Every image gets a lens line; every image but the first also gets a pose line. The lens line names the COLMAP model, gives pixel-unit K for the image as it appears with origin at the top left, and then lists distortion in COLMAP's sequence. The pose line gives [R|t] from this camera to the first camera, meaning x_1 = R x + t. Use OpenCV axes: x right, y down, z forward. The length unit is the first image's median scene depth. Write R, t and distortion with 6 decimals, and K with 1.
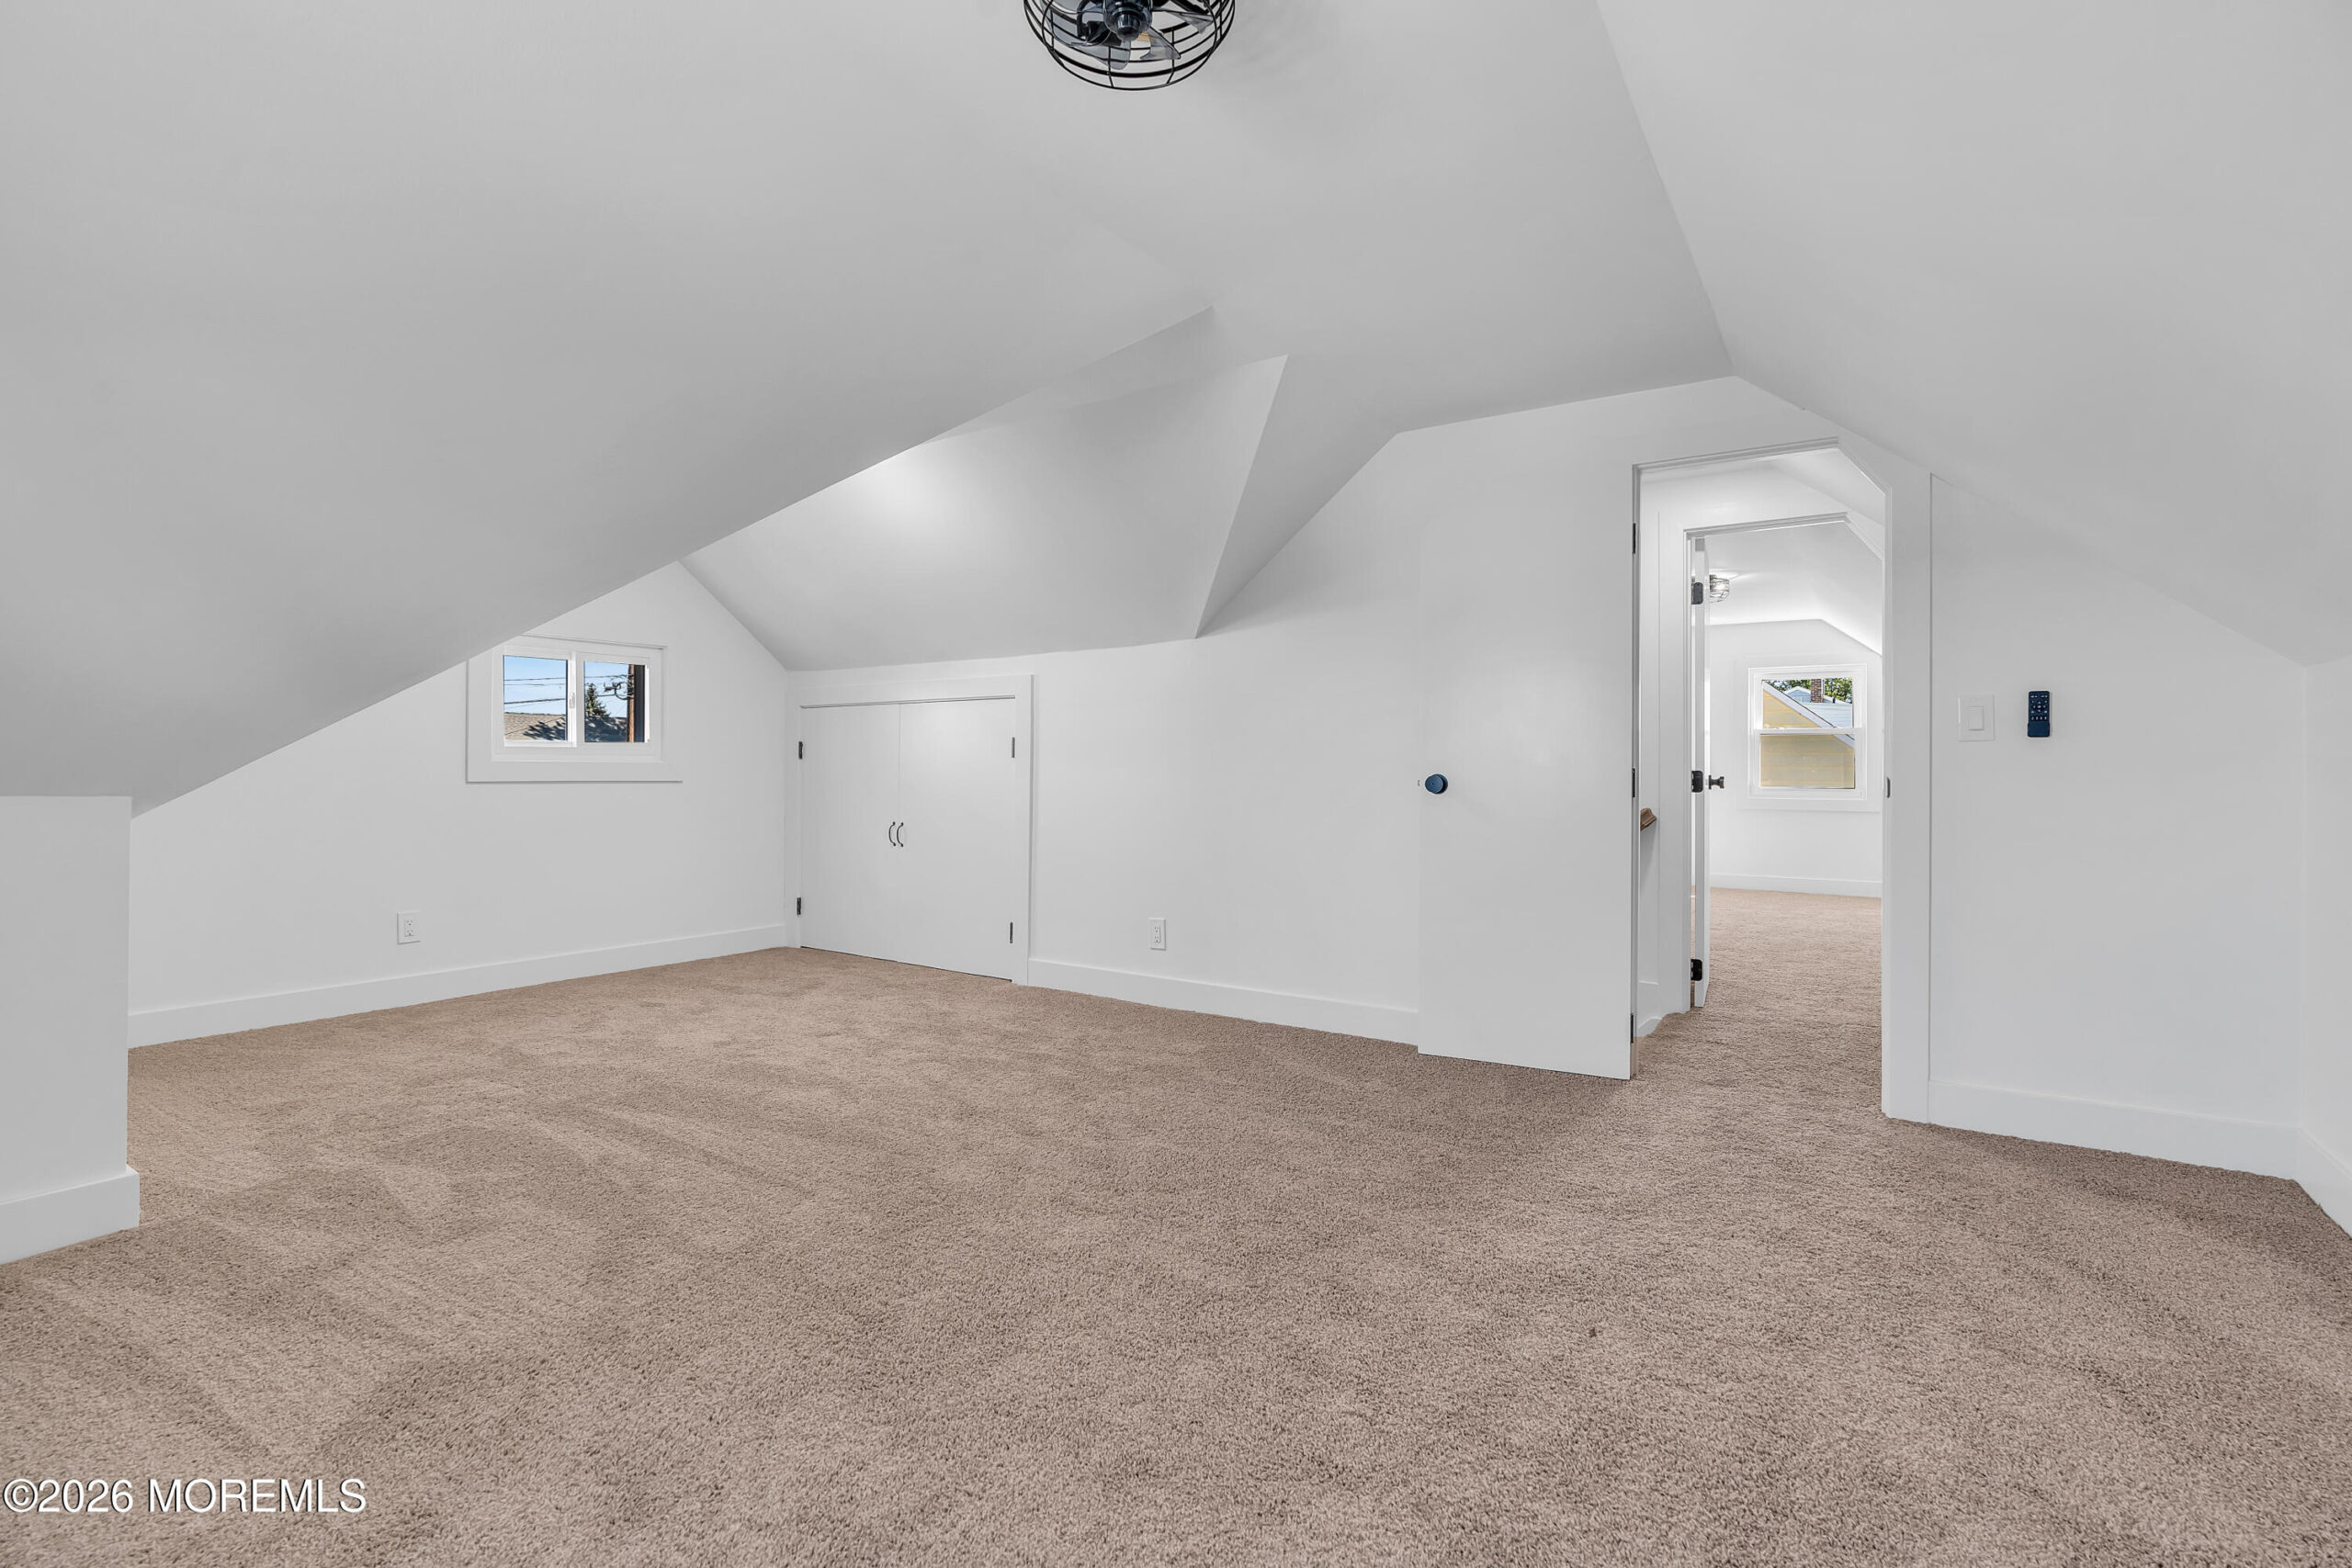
lens RADIAL K [[1065.9, 0, 1172.5], [0, 1065.9, 775.9], [0, 0, 1]] dist [-0.005086, 0.000350]
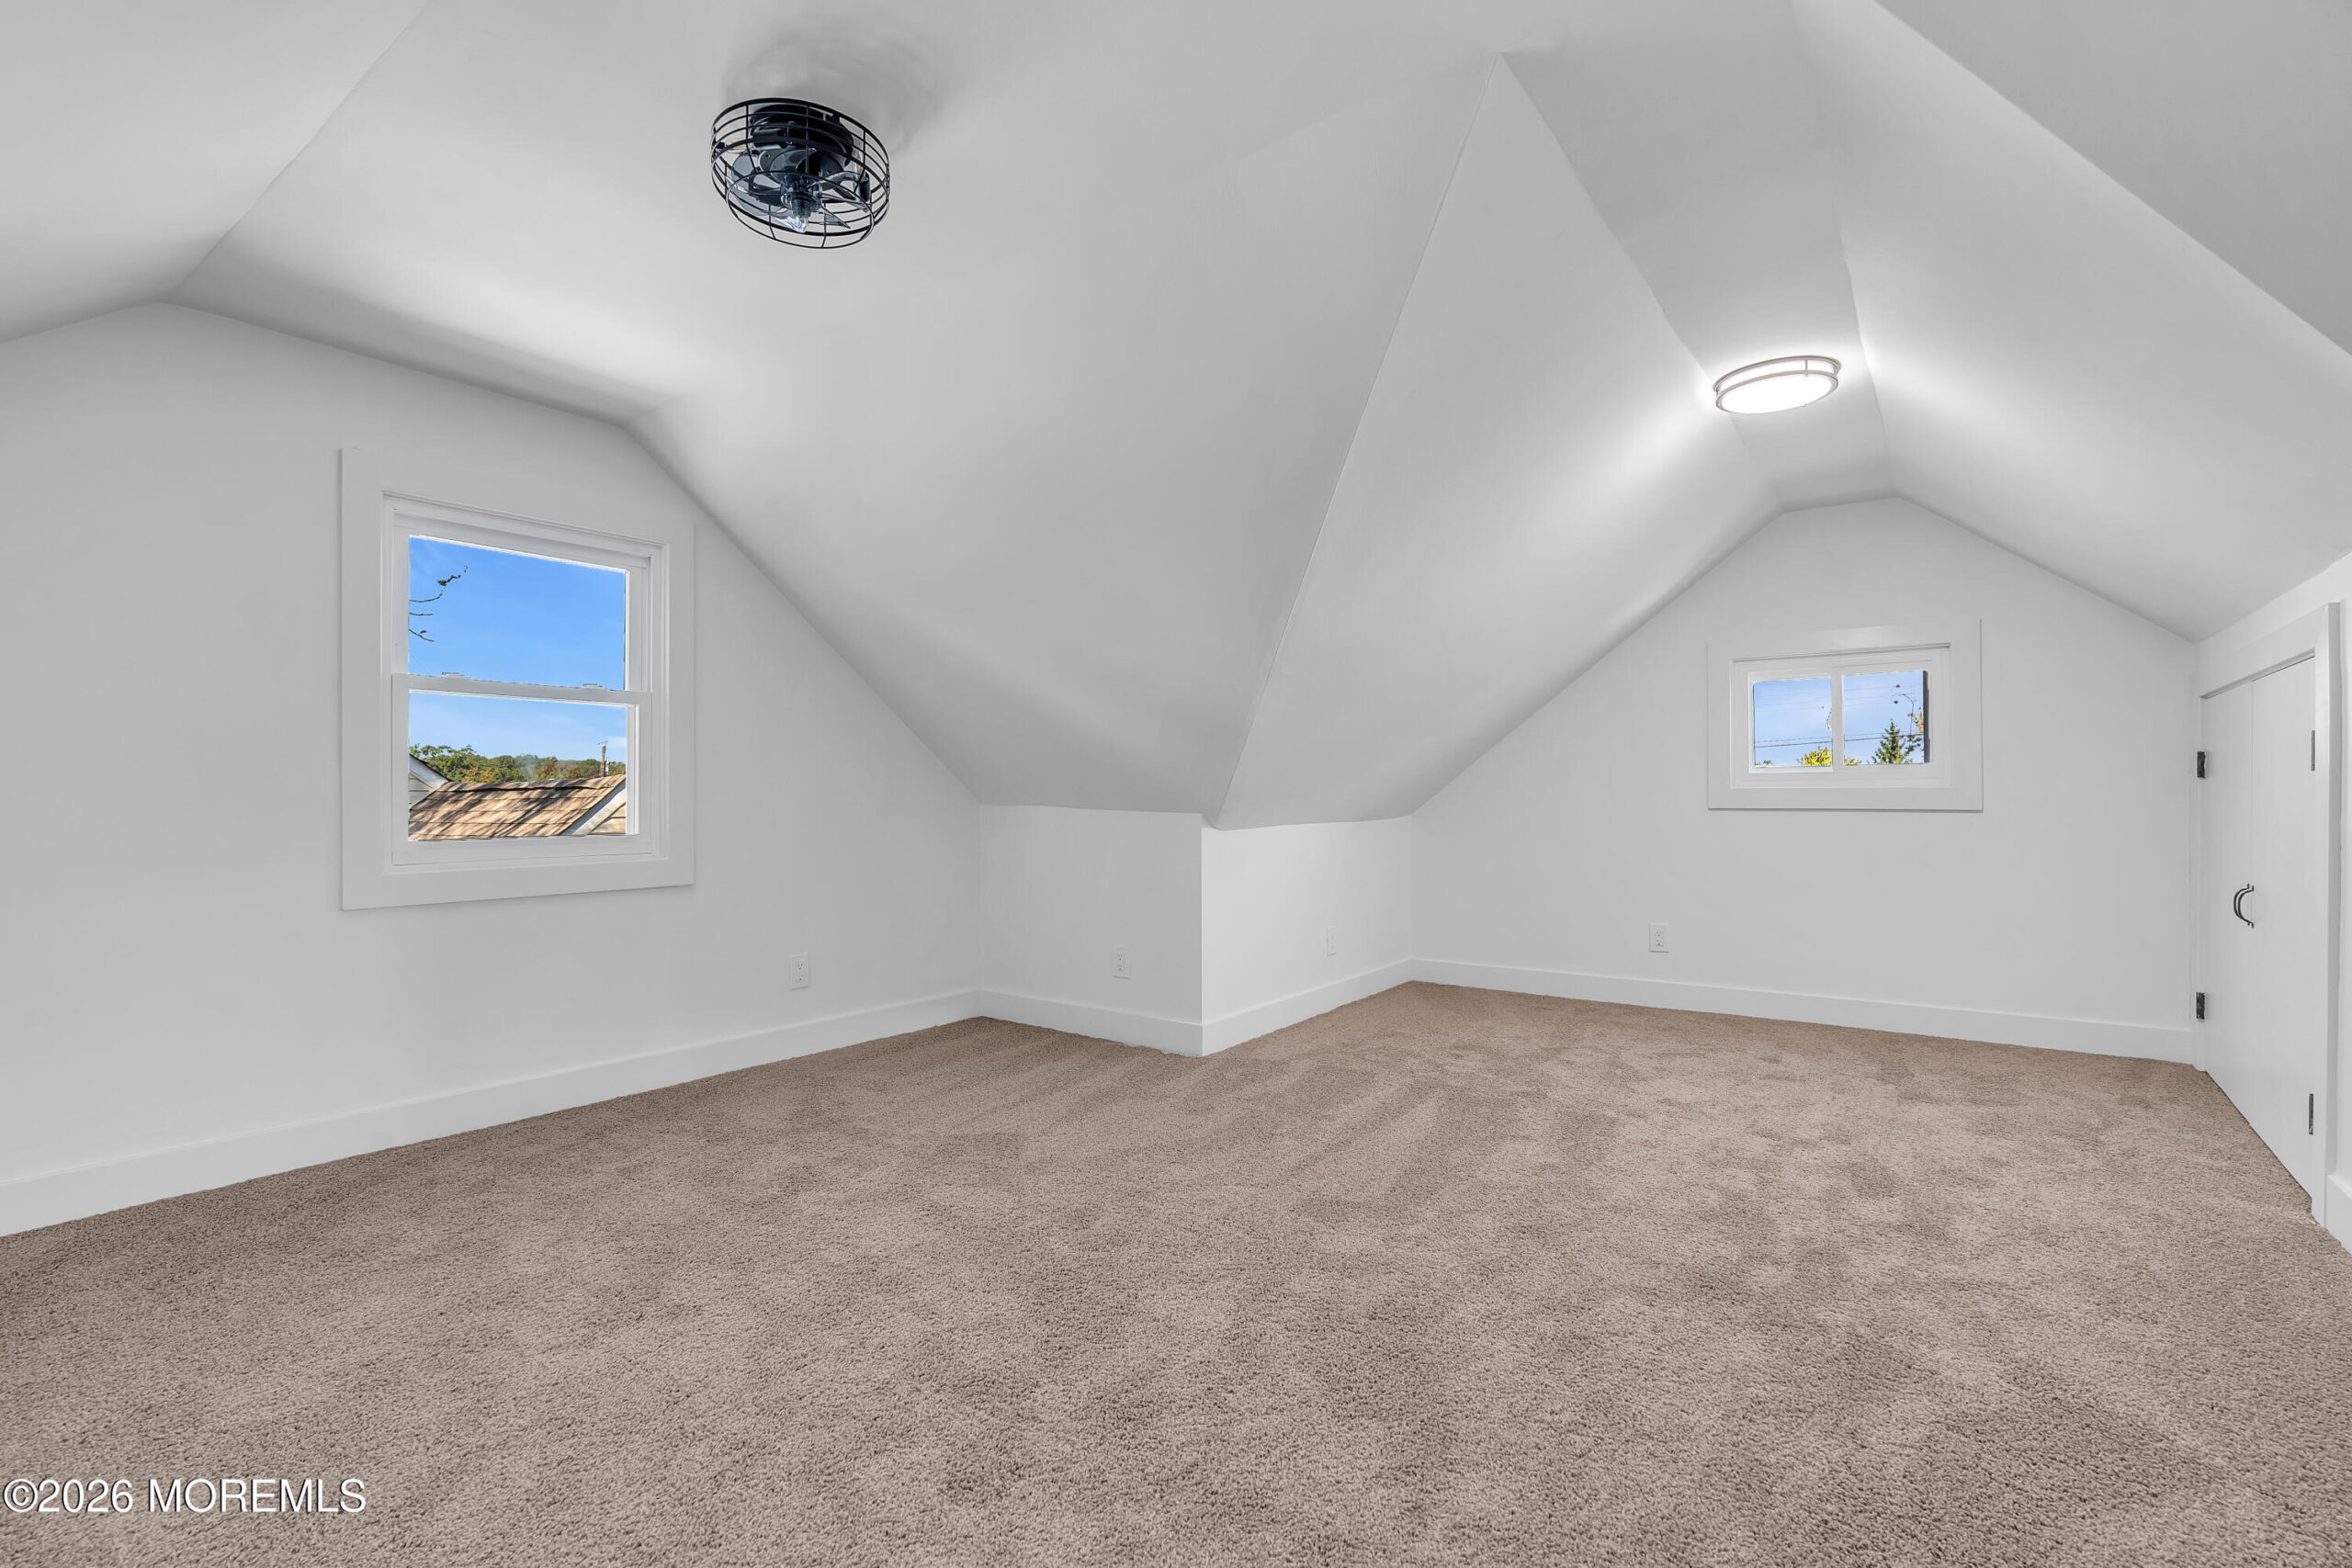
lens RADIAL K [[1065.9, 0, 1173.6], [0, 1065.9, 793.6], [0, 0, 1]] dist [-0.005086, 0.000350]
pose [[-0.041995, -0.004879, -0.999106, 0.659492], [0.000404, 0.999988, -0.004900, -0.007272], [0.999118, -0.000610, -0.041993, 0.817053]]
